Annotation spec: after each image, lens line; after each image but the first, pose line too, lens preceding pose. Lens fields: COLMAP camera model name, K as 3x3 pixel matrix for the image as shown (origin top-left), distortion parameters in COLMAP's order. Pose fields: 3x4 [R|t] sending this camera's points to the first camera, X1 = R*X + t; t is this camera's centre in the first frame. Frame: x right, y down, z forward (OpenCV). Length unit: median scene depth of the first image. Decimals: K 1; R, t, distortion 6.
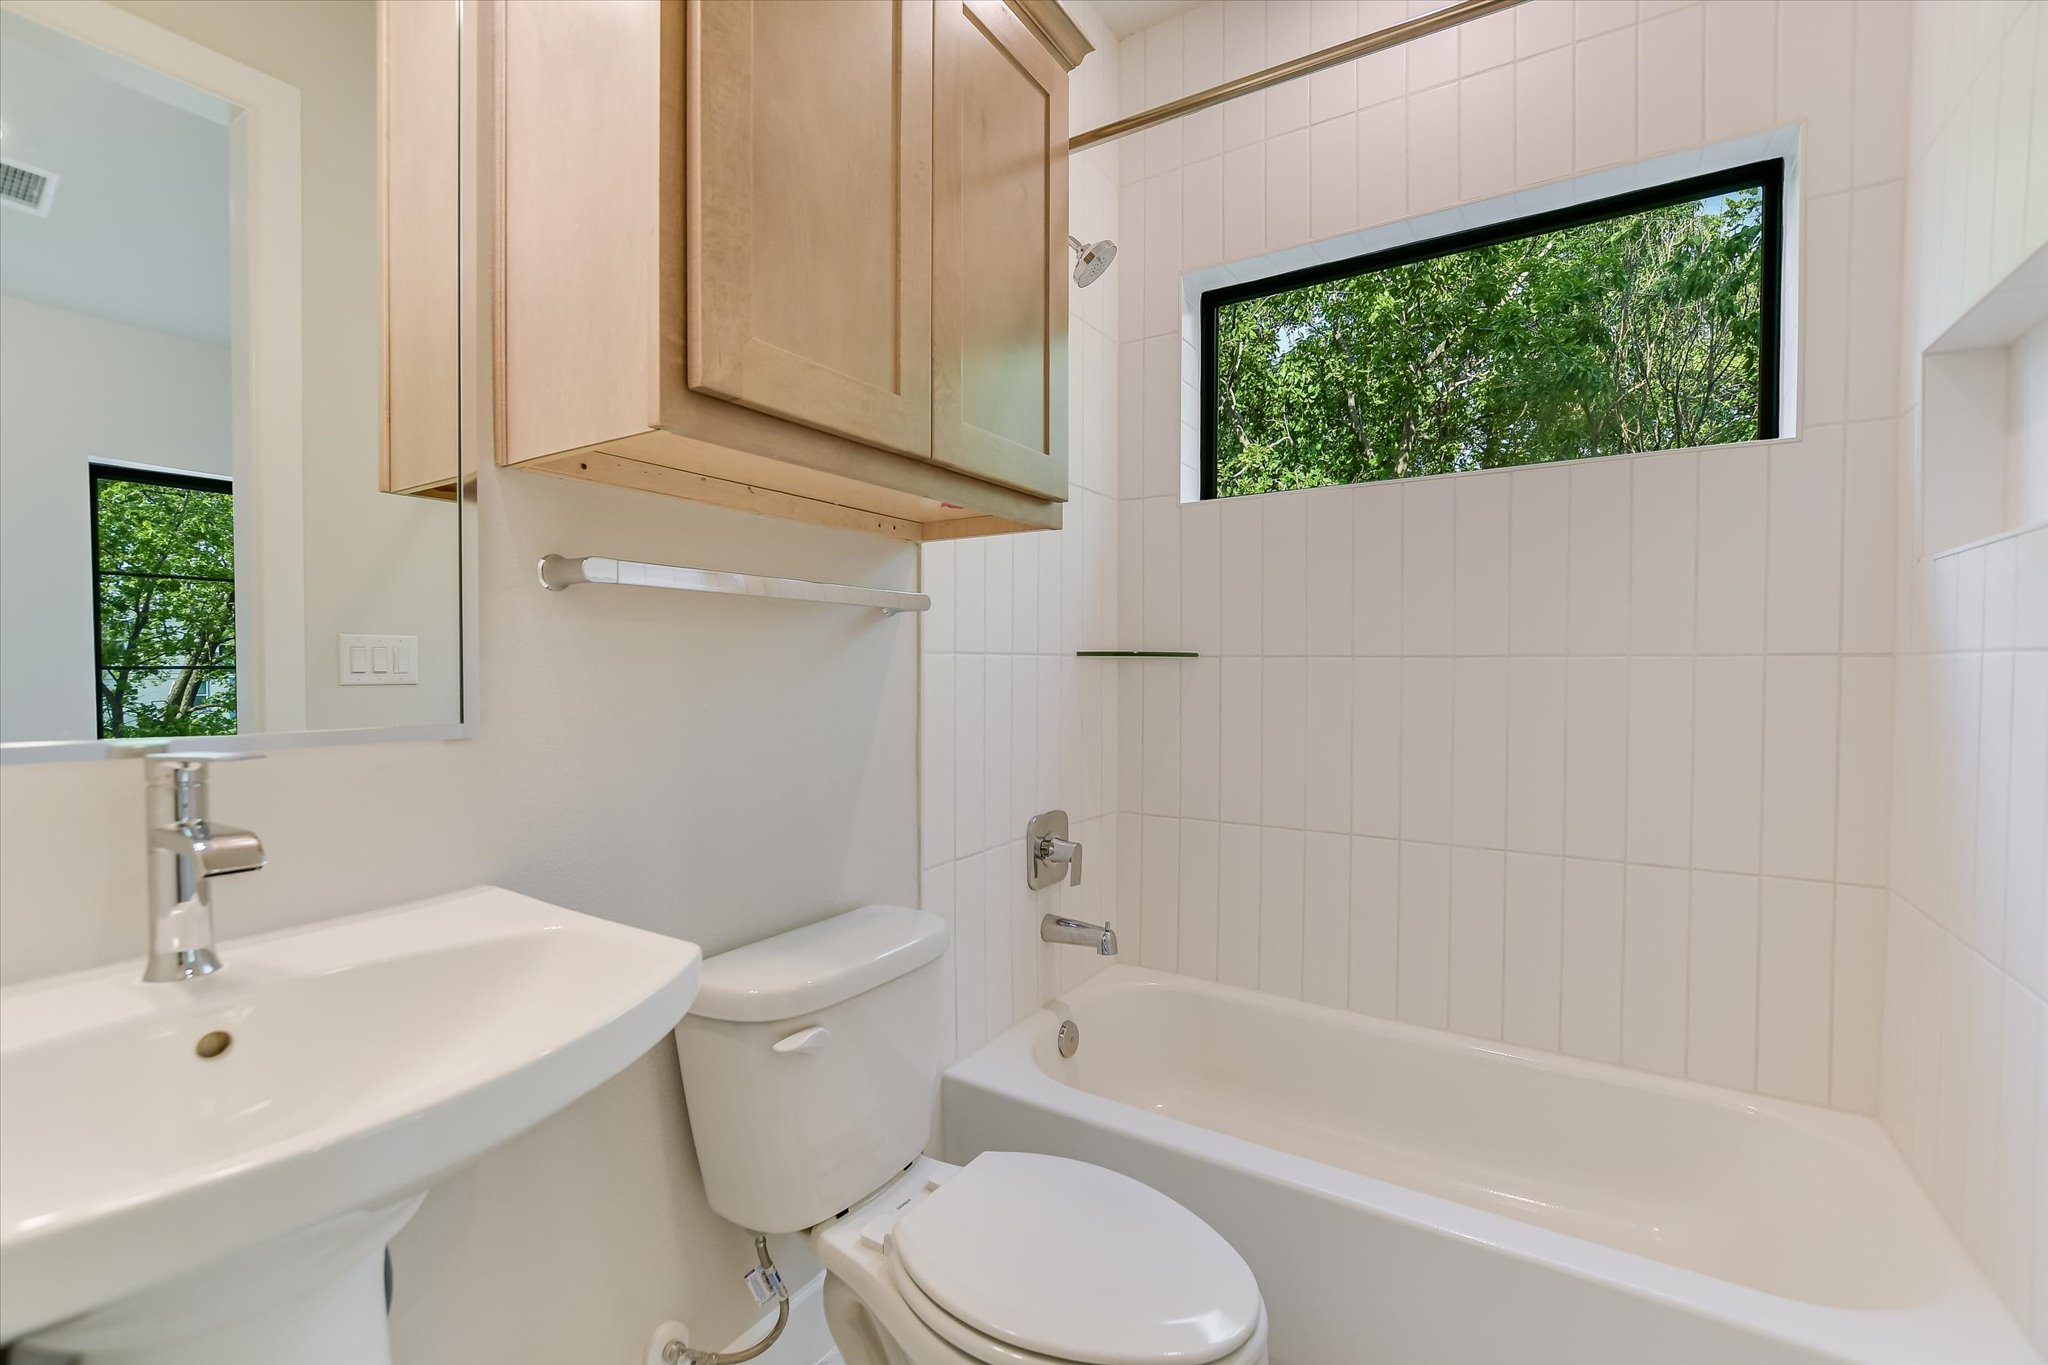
lens RADIAL K [[906.3, 0, 1005.3], [0, 906.3, 686.2], [0, 0, 1]] dist [-0.019619, 0.000027]
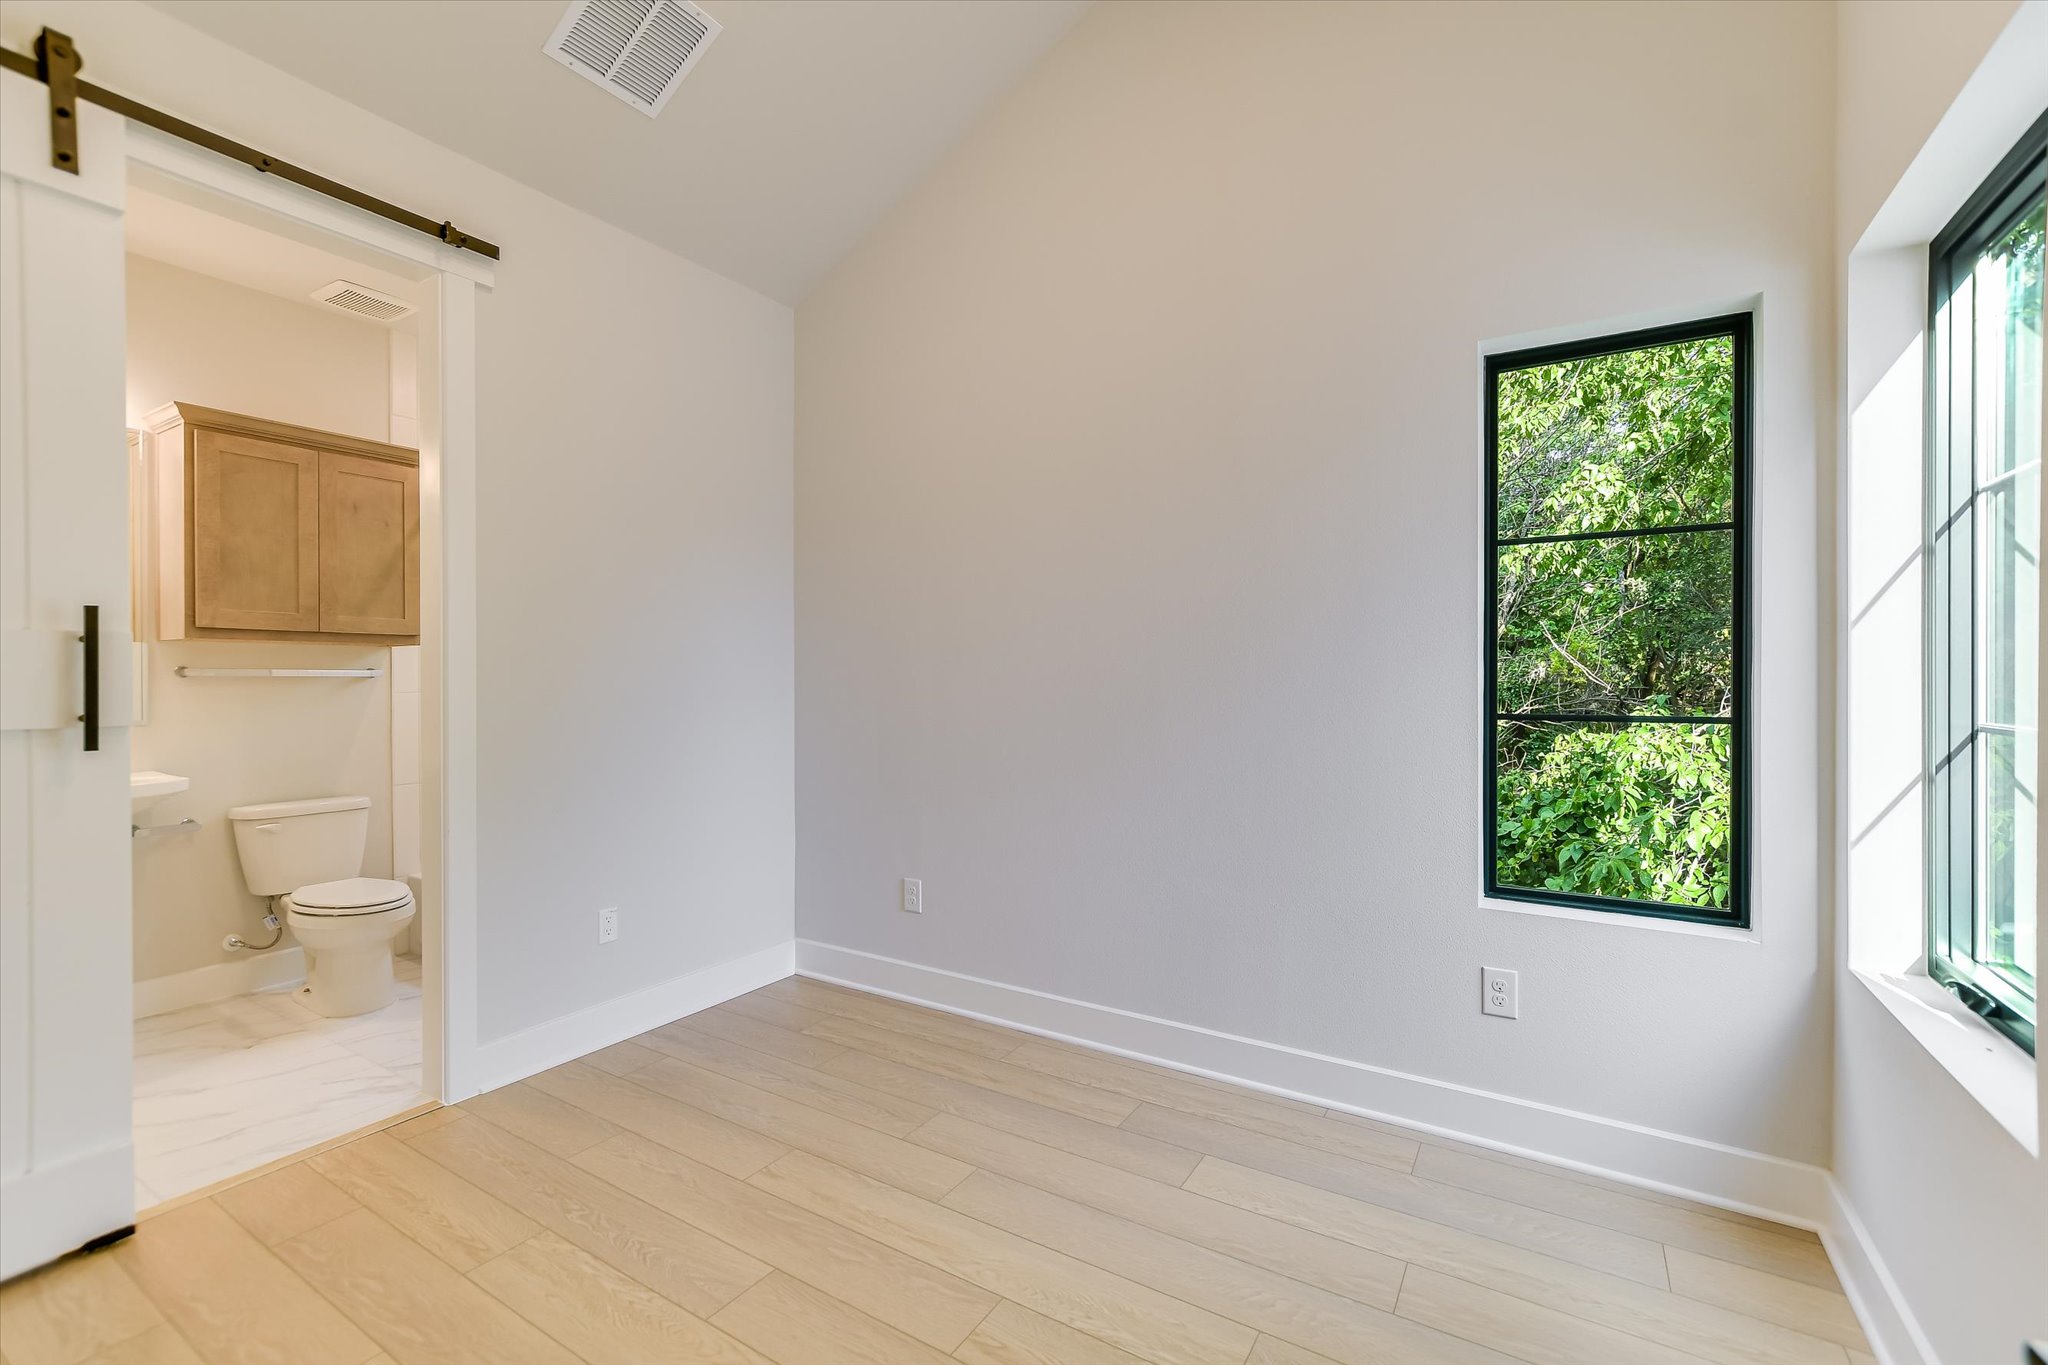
lens RADIAL K [[906.3, 0, 1005.3], [0, 906.3, 686.2], [0, 0, 1]] dist [-0.019619, 0.000027]
pose [[0.999914, 0.003305, 0.012701, 2.371794], [-0.003062, 0.999813, -0.019109, -0.022683], [-0.012762, 0.019068, 0.999737, -2.183594]]
